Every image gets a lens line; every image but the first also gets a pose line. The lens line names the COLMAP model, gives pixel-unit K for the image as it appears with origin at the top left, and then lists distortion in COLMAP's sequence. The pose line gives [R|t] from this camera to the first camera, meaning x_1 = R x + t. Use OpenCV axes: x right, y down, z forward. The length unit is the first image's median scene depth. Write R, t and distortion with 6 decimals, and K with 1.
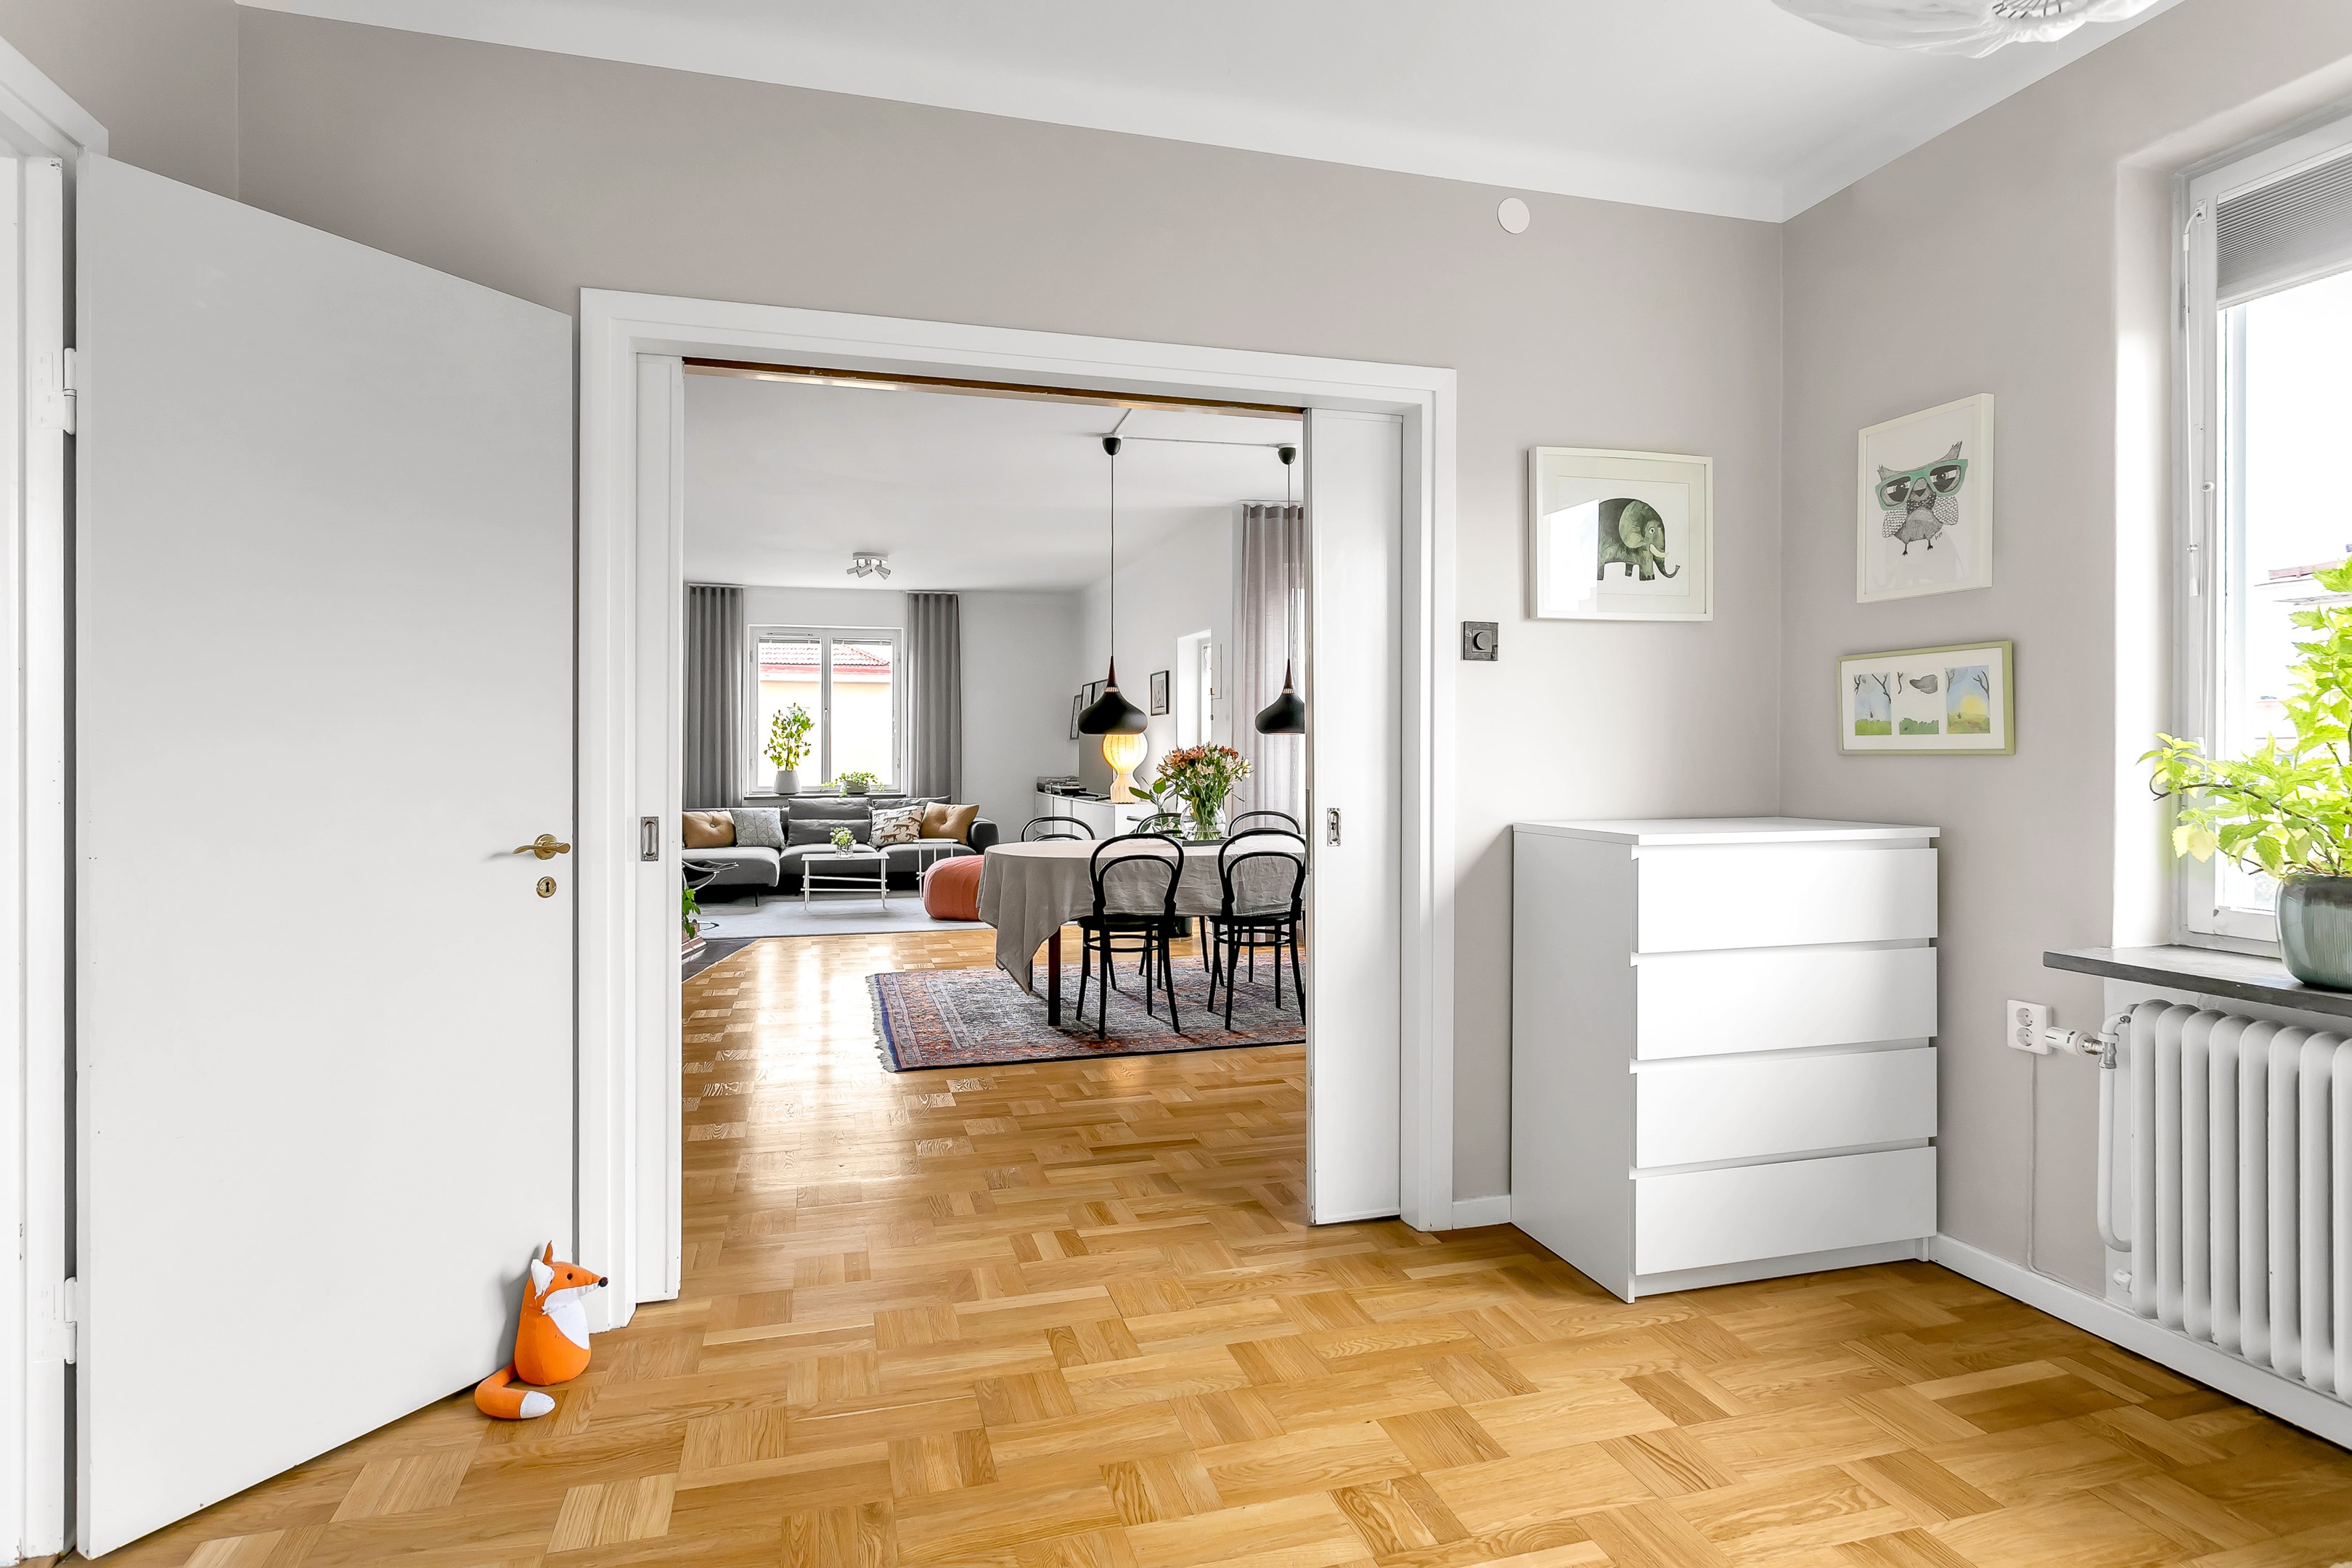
lens RADIAL K [[1235.5, 0, 1172.4], [0, 1235.5, 751.3], [0, 0, 1]] dist [0.002158, 0.000617]
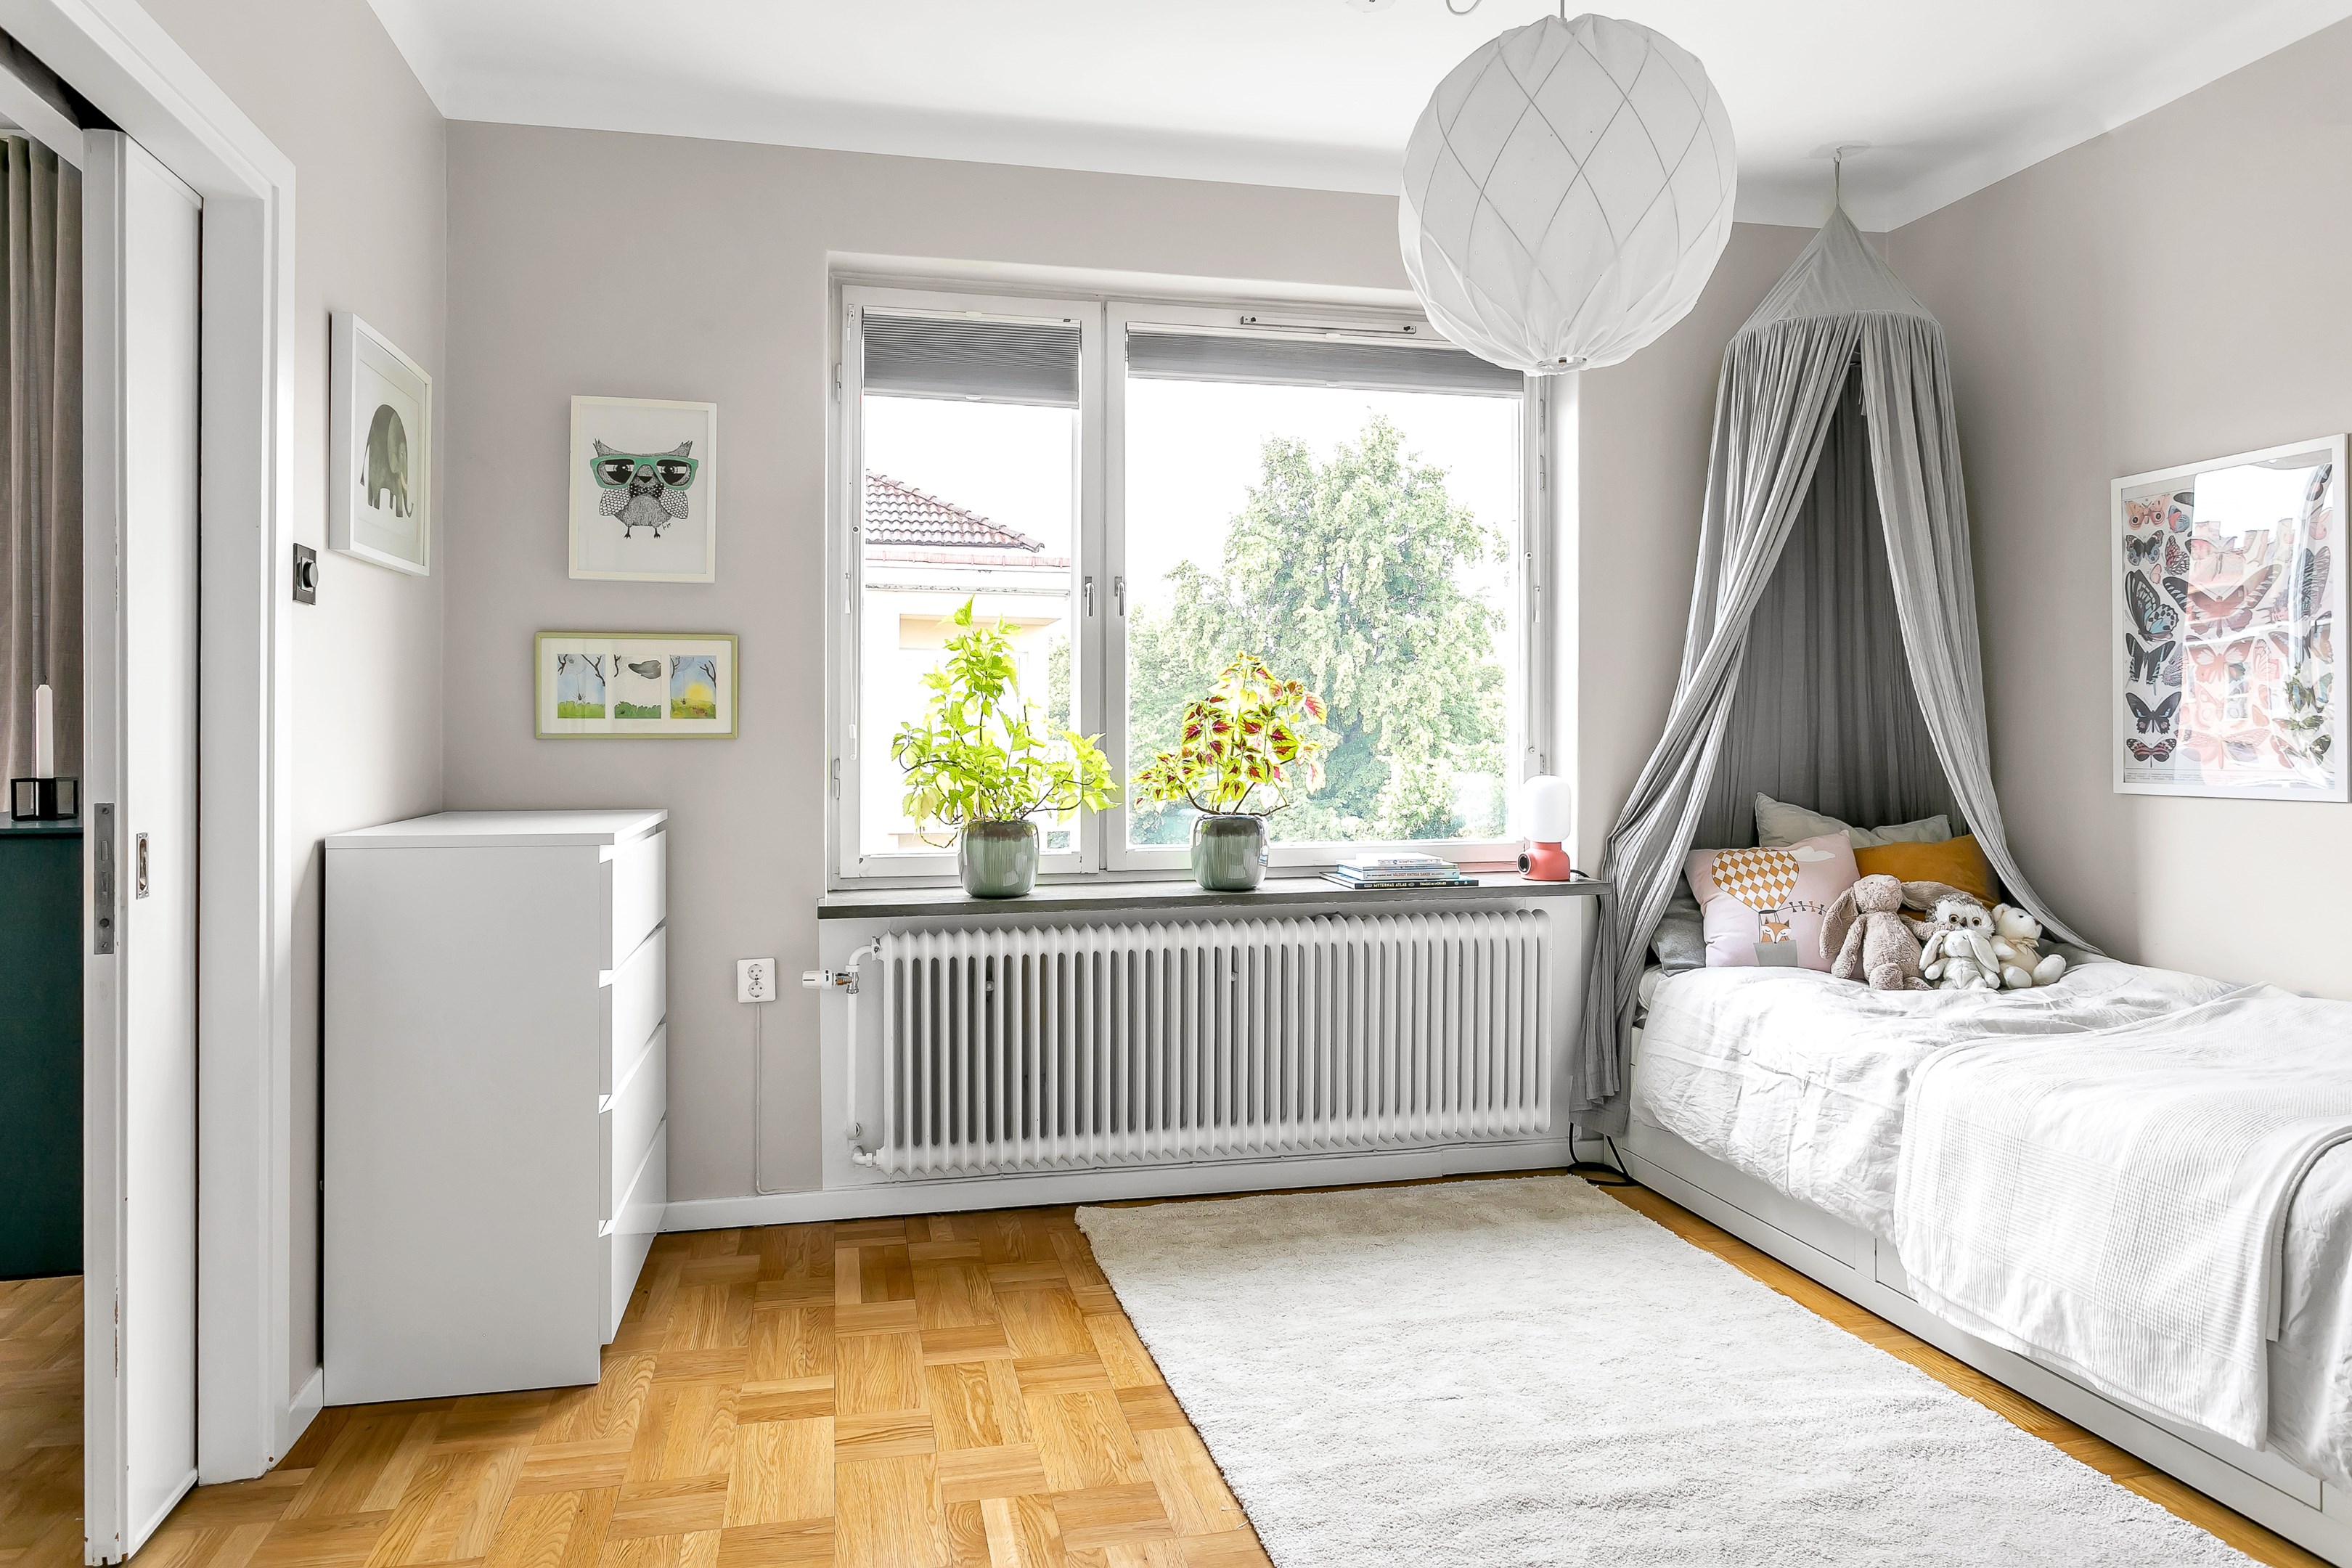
lens RADIAL K [[1464.1, 0, 1175.7], [0, 1464.1, 741.8], [0, 0, 1]] dist [0.002159, 0.000689]
pose [[0.045620, -0.003329, 0.998953, -0.586764], [0.000173, 0.999994, 0.003325, 0.001274], [-0.998959, 0.000021, 0.045620, 0.527077]]
